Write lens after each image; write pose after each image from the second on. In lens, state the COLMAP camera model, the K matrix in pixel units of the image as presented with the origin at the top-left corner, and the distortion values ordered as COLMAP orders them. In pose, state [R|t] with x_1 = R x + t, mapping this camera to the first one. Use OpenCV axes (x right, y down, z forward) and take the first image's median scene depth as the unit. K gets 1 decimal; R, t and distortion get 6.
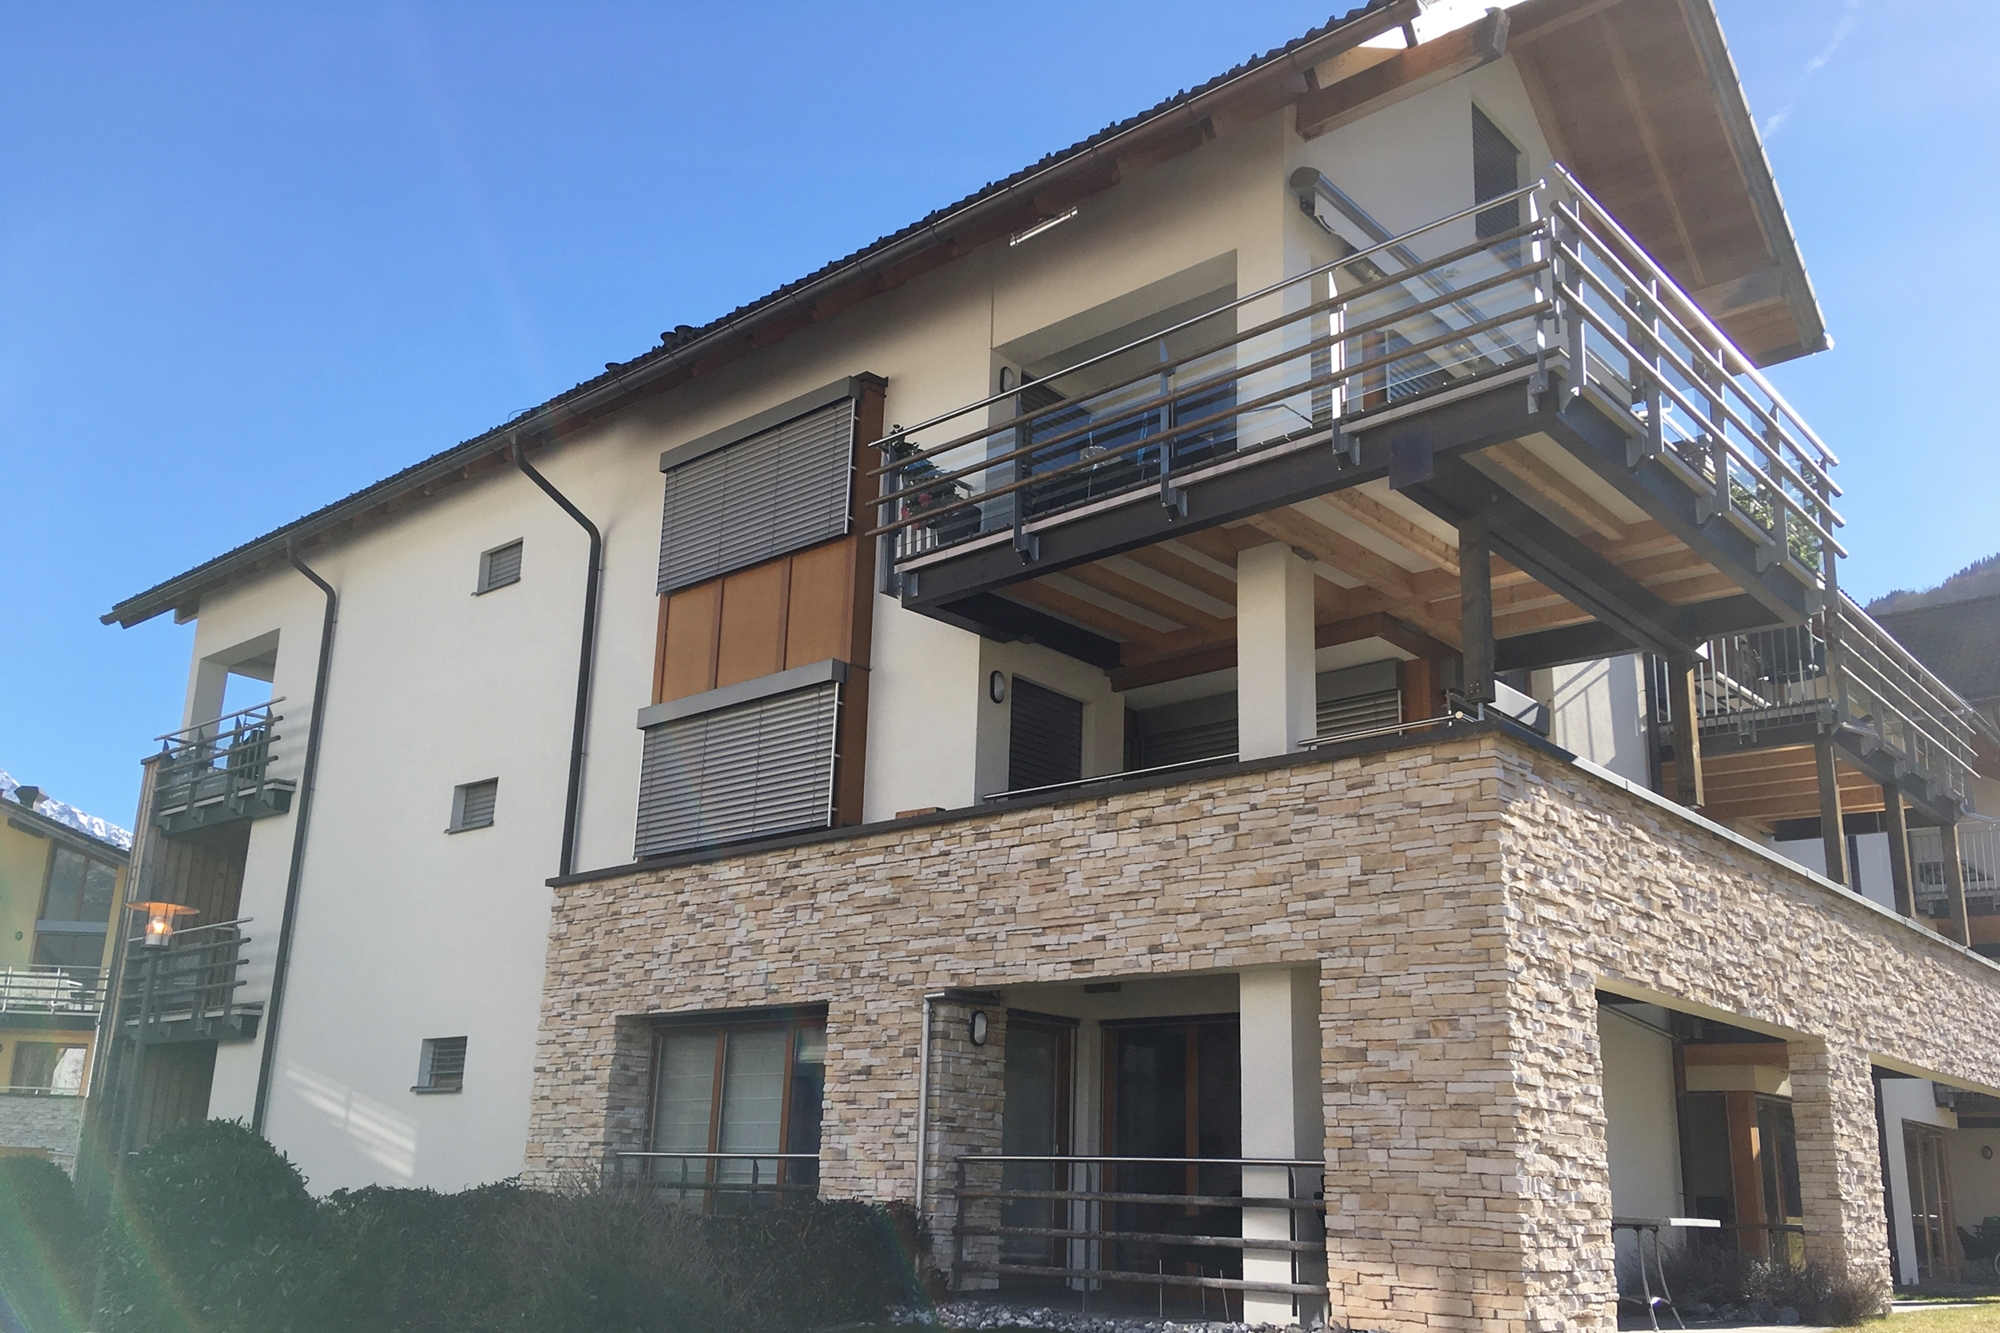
lens RADIAL K [[1703.5, 0, 1000.0], [0, 1703.5, 666.5], [0, 0, 1]] dist [0.047218, -0.002443]
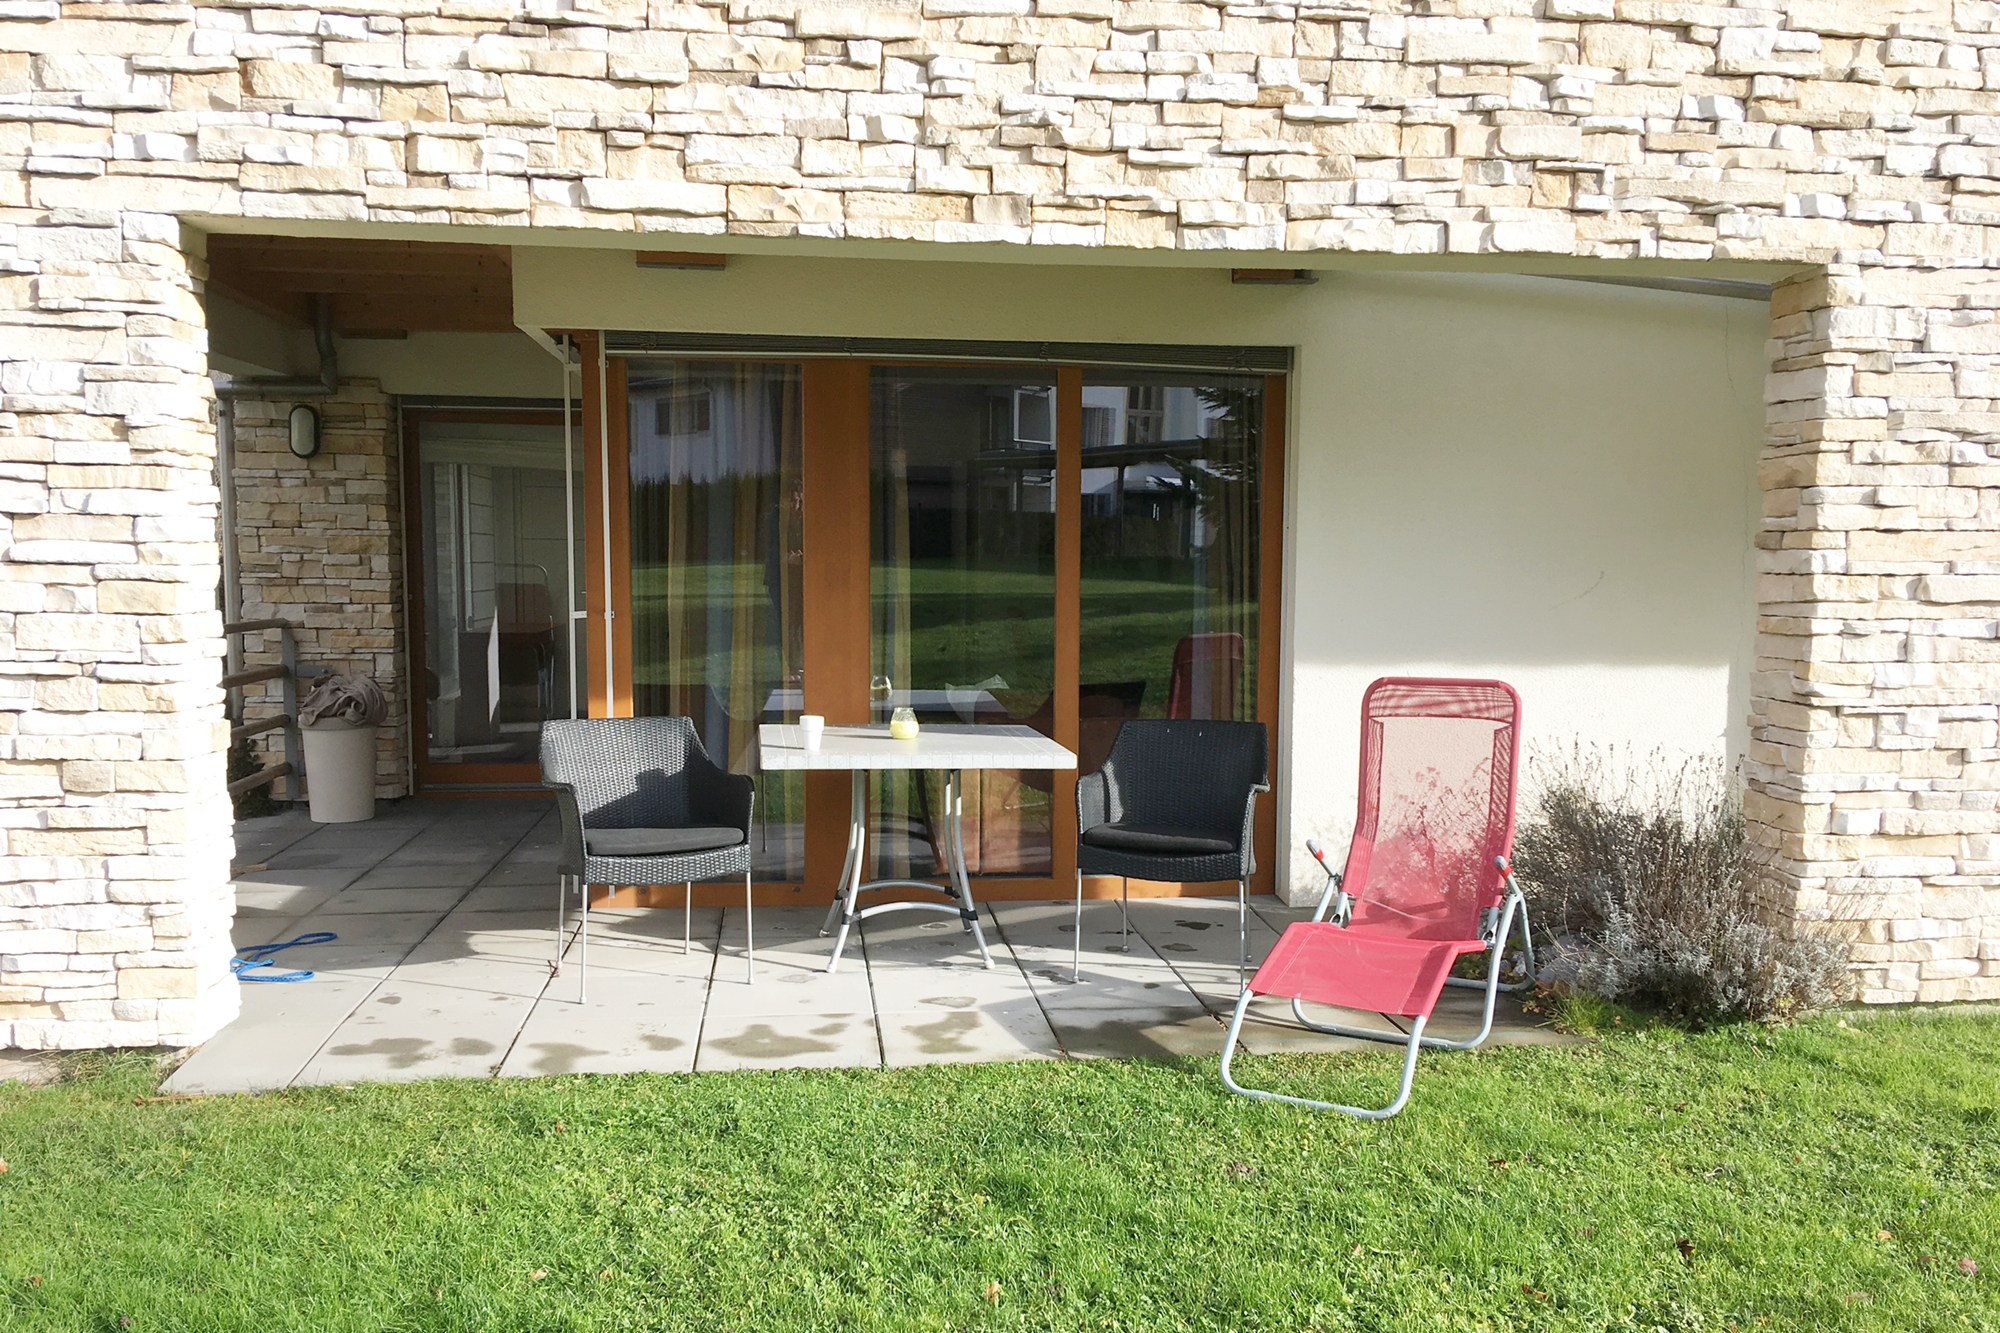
lens RADIAL K [[1761.4, 0, 1004.8], [0, 1761.4, 691.0], [0, 0, 1]] dist [0.141772, -0.259914]
pose [[0.754092, 0.026874, -0.656219, 0.636416], [0.211137, 0.936204, 0.280967, 0.168104], [0.621906, -0.350427, 0.700310, 0.649220]]
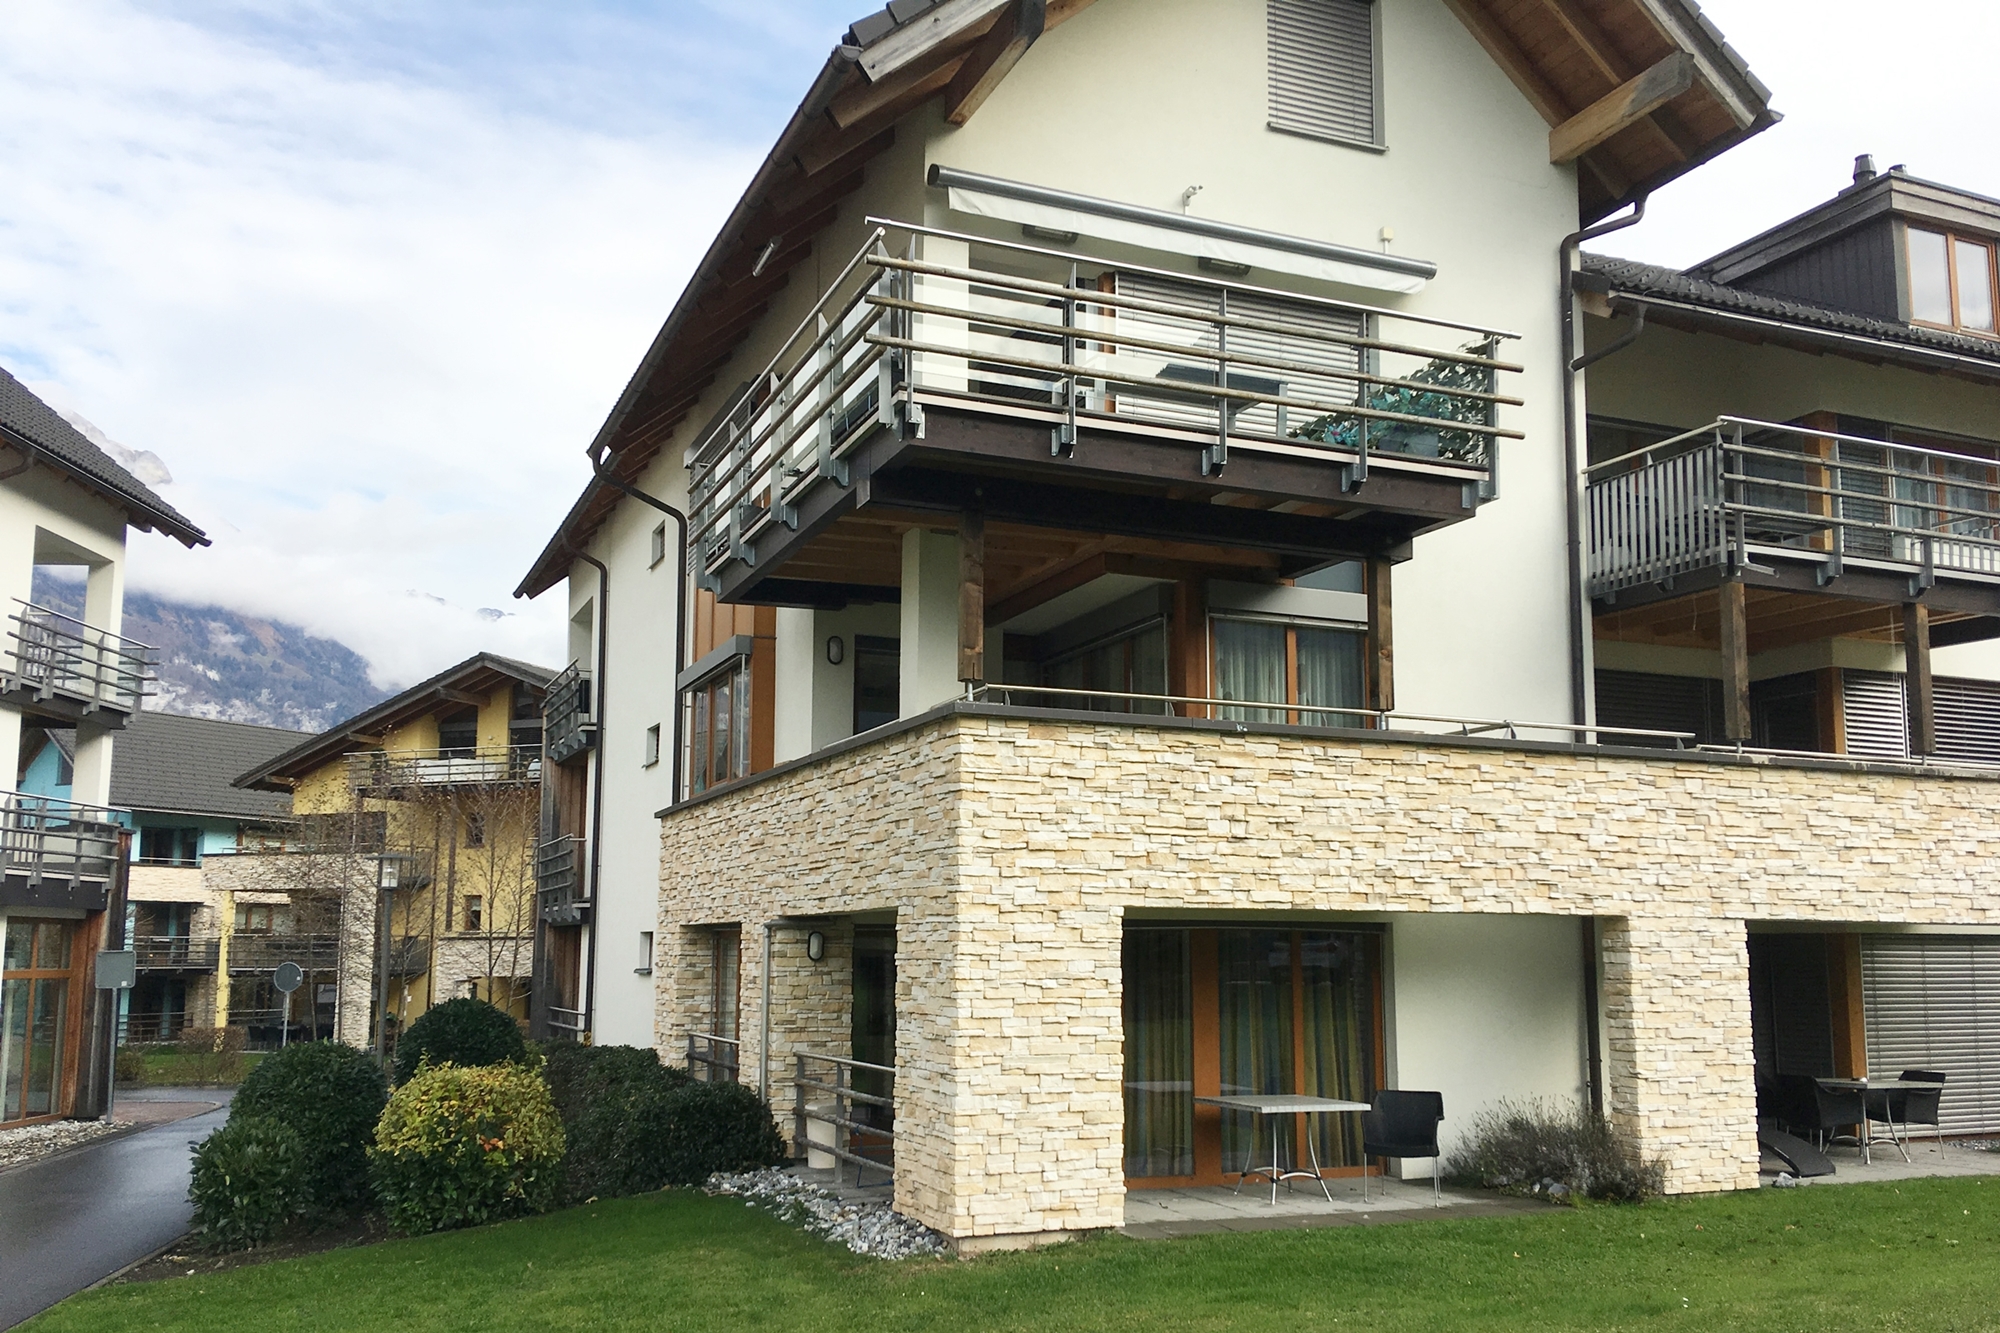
lens RADIAL K [[1703.5, 0, 1000.0], [0, 1703.5, 666.5], [0, 0, 1]] dist [0.047218, -0.002443]
pose [[0.901086, -0.100304, -0.421881, 0.625637], [0.153572, 0.983642, 0.094146, -0.073448], [0.405537, -0.149622, 0.901750, 0.001827]]
